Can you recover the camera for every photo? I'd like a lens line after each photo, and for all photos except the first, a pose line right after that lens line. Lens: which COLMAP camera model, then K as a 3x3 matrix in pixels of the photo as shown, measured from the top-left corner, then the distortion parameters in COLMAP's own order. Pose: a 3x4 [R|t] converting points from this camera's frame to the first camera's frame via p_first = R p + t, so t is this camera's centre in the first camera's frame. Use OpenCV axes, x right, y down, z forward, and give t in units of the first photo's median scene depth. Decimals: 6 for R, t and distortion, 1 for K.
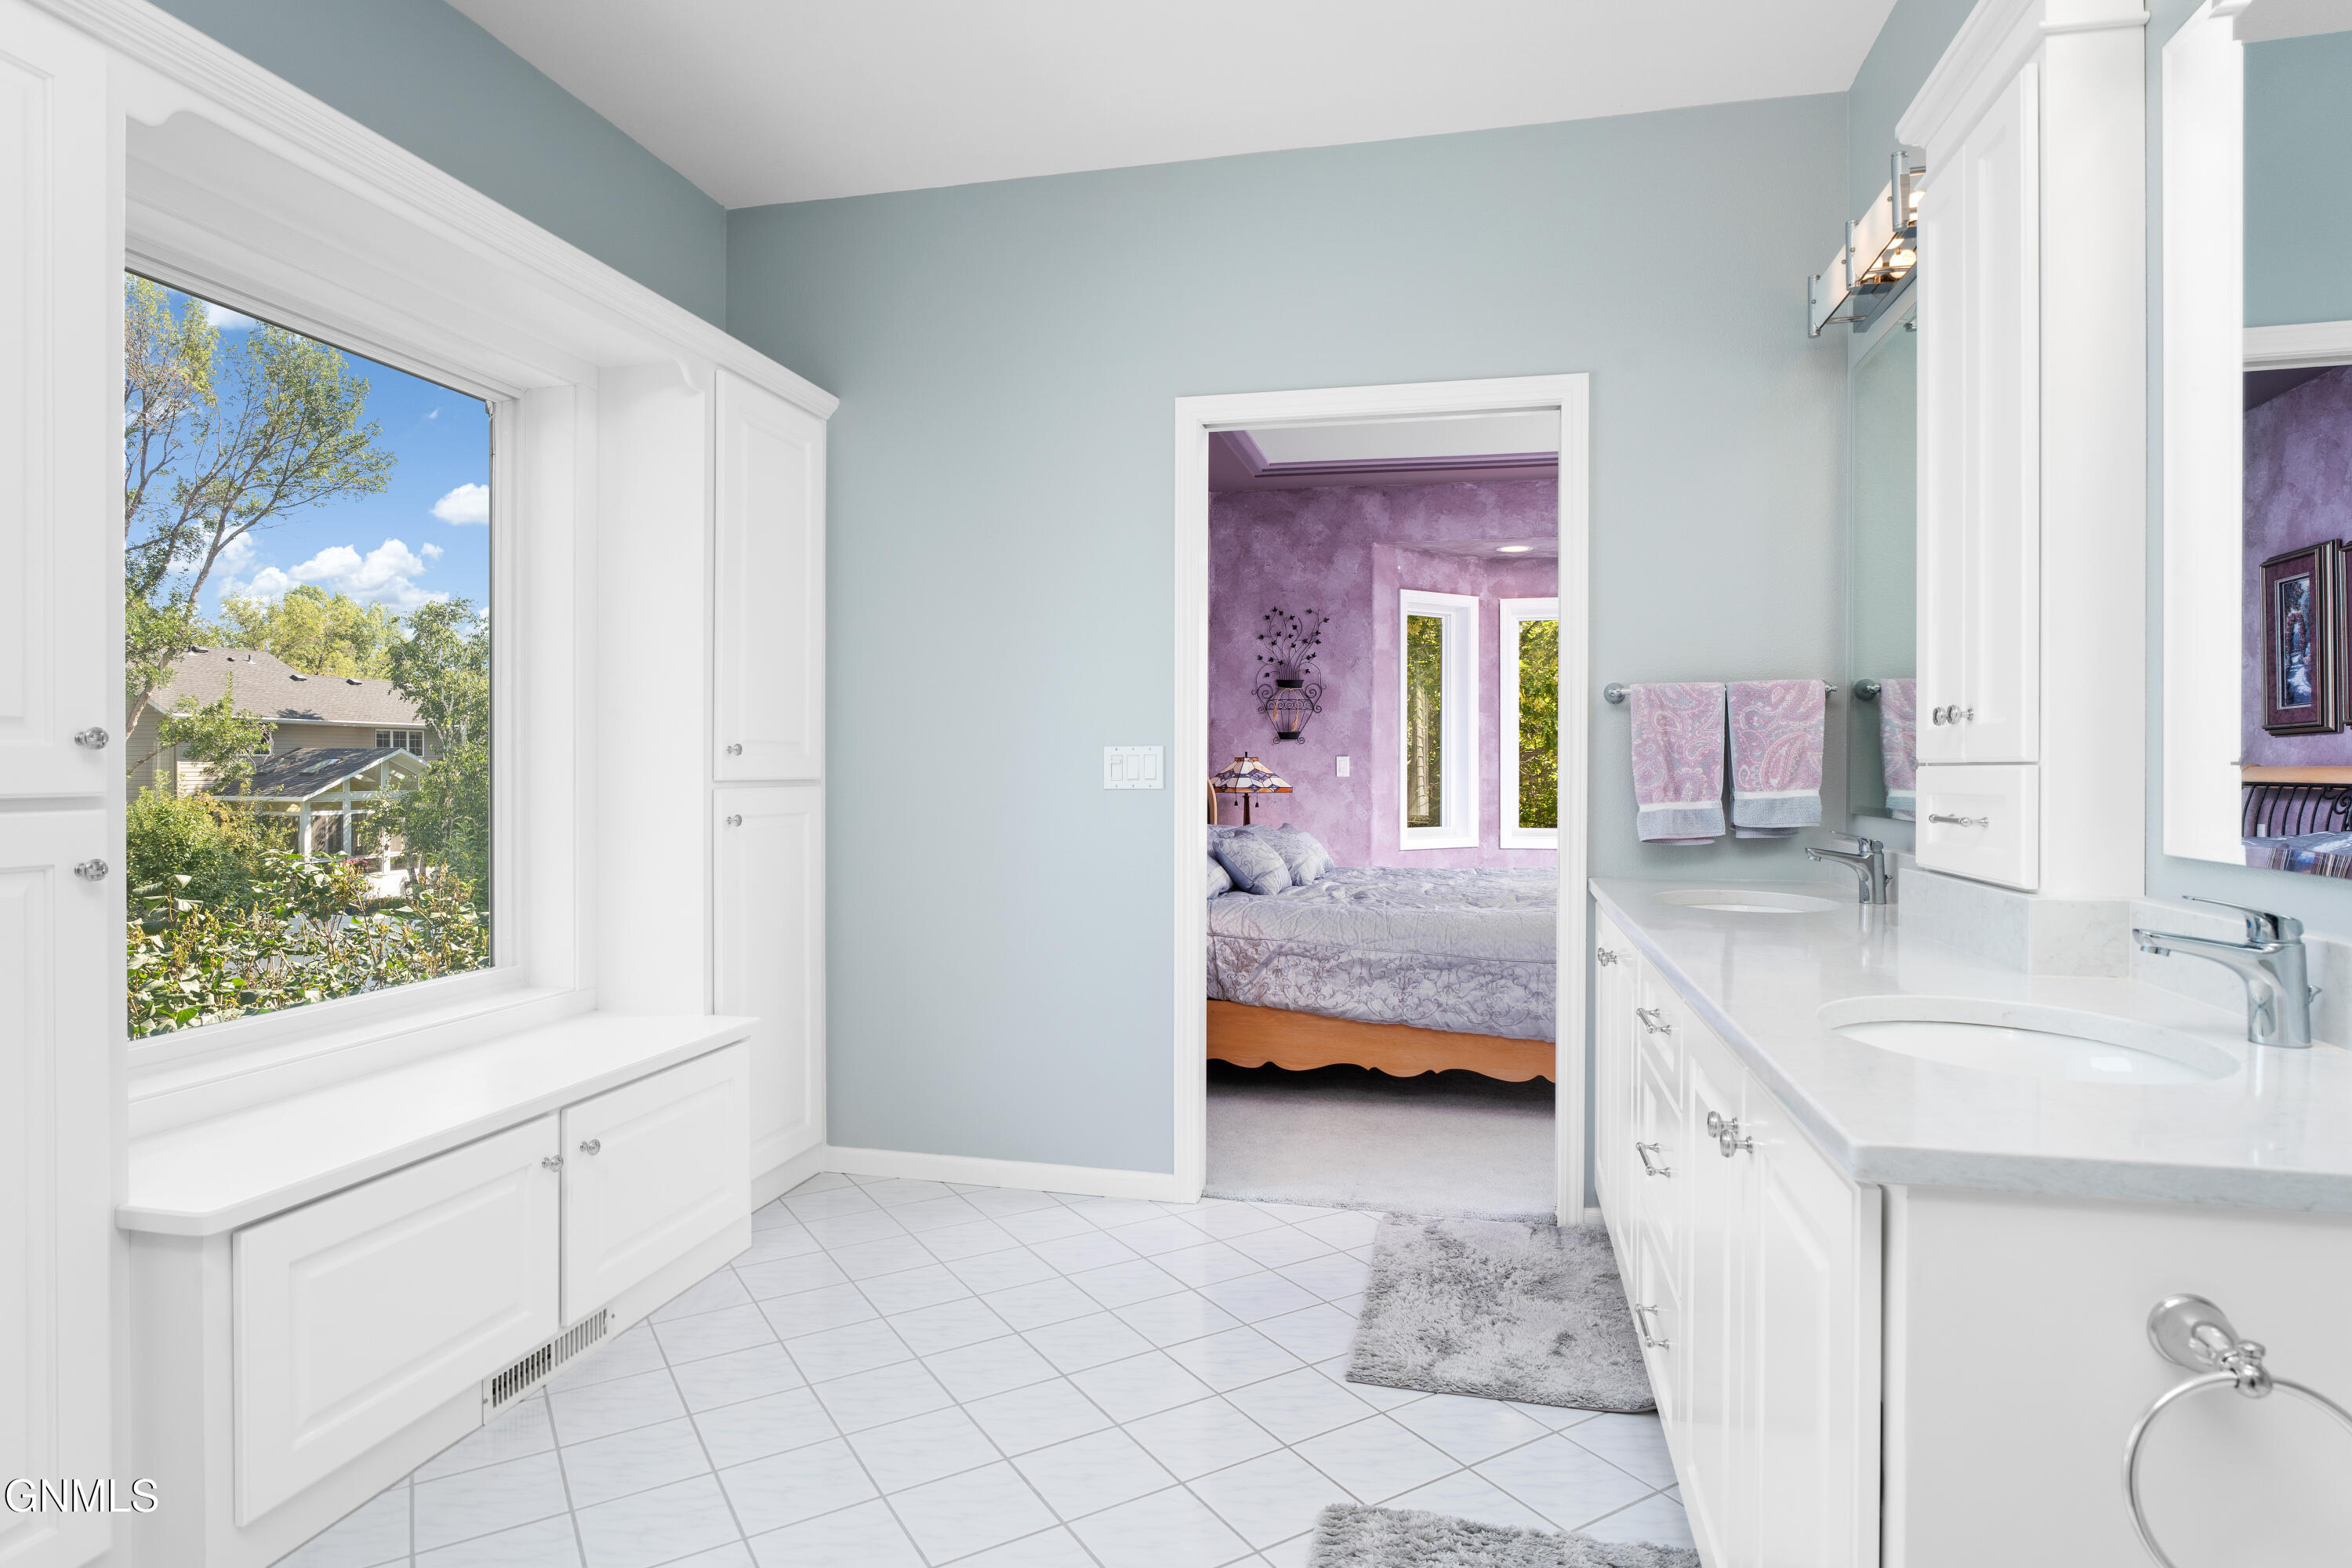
lens RADIAL K [[1258.0, 0, 1181.7], [0, 1258.0, 775.0], [0, 0, 1]] dist [-0.023174, 0.001704]
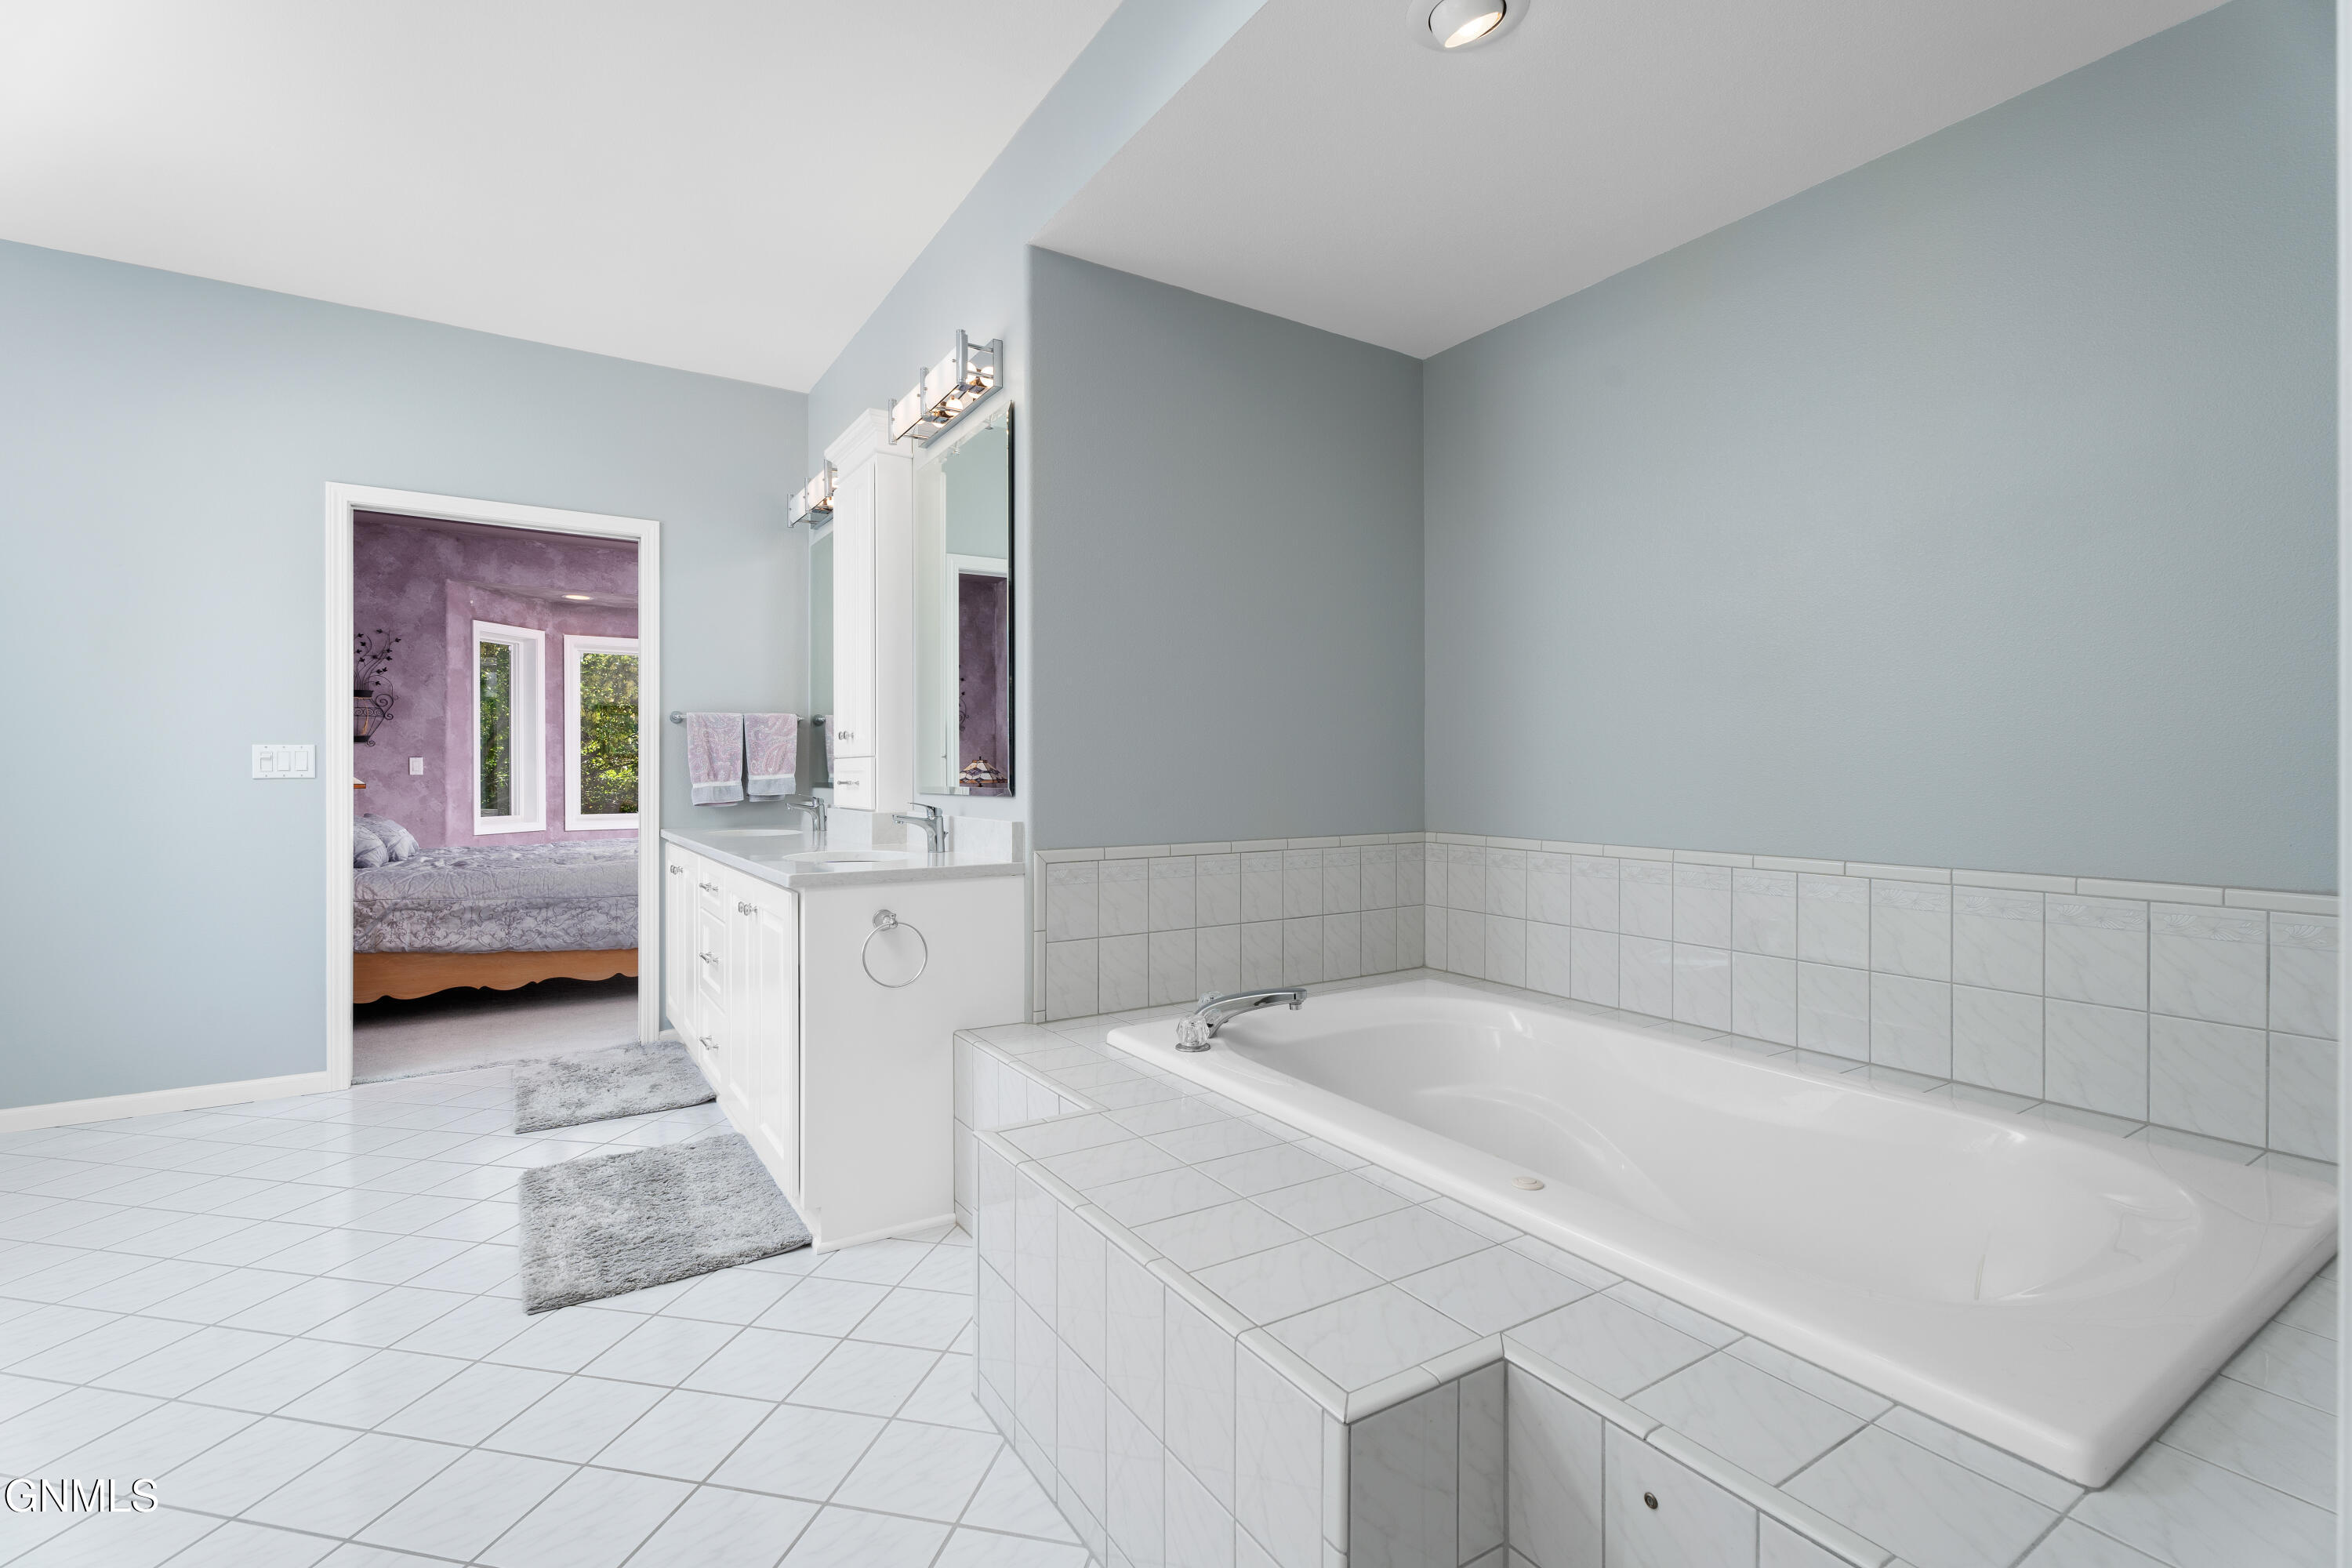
lens RADIAL K [[1054.7, 0, 1180.5], [0, 1054.7, 778.5], [0, 0, 1]] dist [0.005875, -0.001633]
pose [[0.694343, -0.006023, 0.719619, -0.181020], [0.006622, 0.999976, 0.001981, 0.015870], [-0.719614, 0.003390, 0.694367, -0.413687]]
